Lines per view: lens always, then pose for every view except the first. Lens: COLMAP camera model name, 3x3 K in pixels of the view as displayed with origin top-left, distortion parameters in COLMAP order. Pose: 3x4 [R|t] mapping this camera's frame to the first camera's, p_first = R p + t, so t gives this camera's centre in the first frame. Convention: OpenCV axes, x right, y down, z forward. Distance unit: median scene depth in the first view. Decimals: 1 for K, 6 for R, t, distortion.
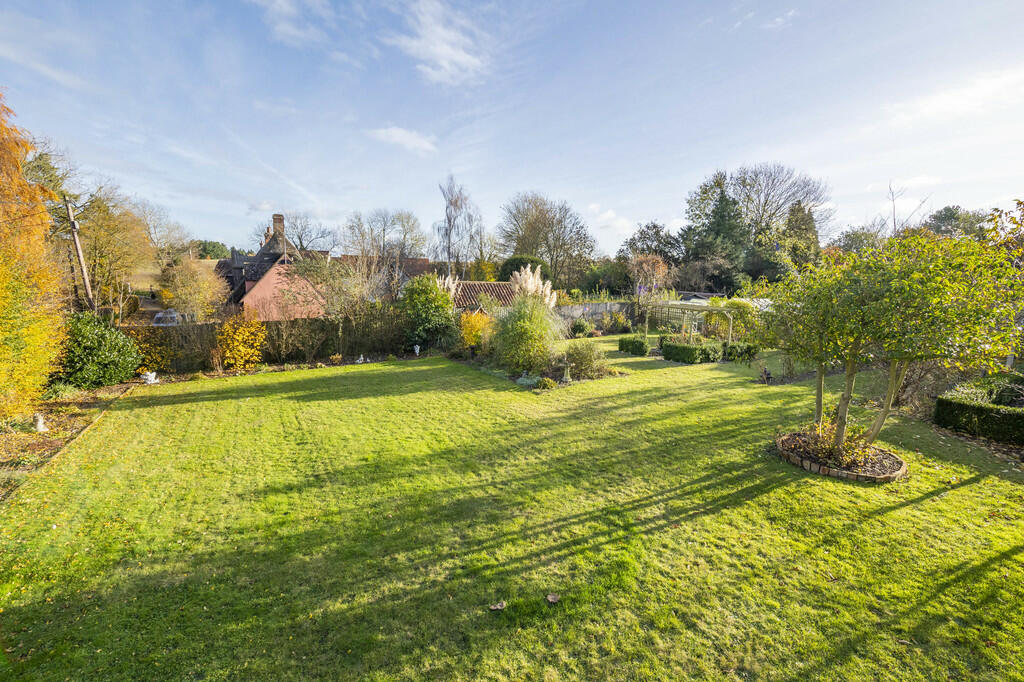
lens RADIAL K [[407.7, 0, 507.8], [0, 407.7, 346.0], [0, 0, 1]] dist [0.000862, -0.000125]
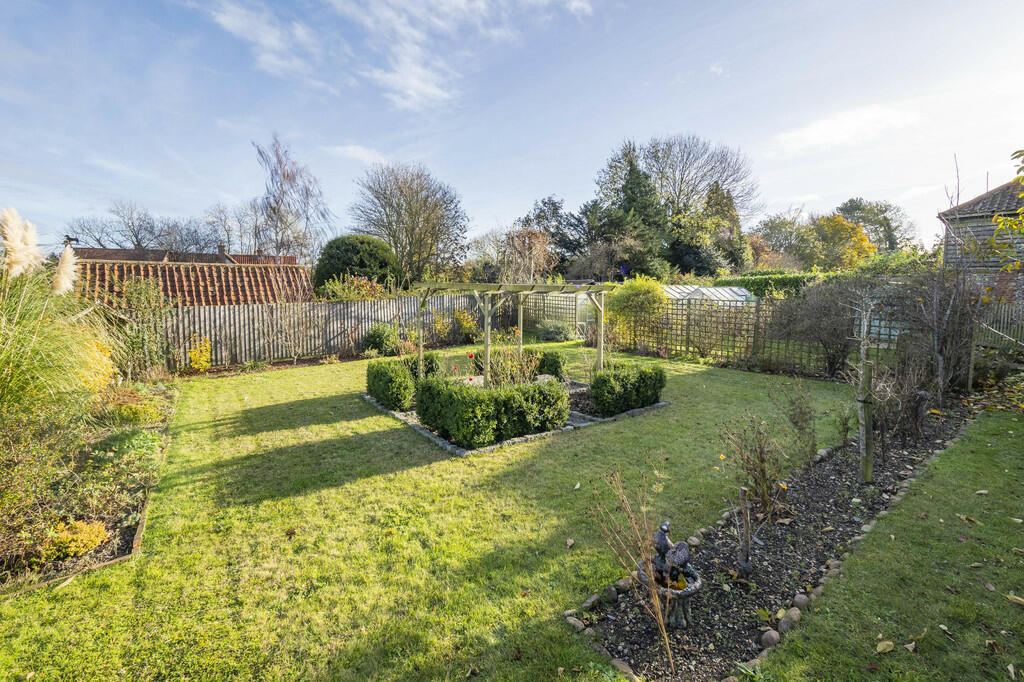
lens RADIAL K [[407.7, 0, 515.0], [0, 407.7, 336.1], [0, 0, 1]] dist [0.000862, -0.000125]
pose [[0.987937, -0.044441, 0.148343, 0.158374], [0.050913, 0.997897, -0.040124, -0.010092], [-0.146248, 0.047193, 0.988122, 0.241225]]
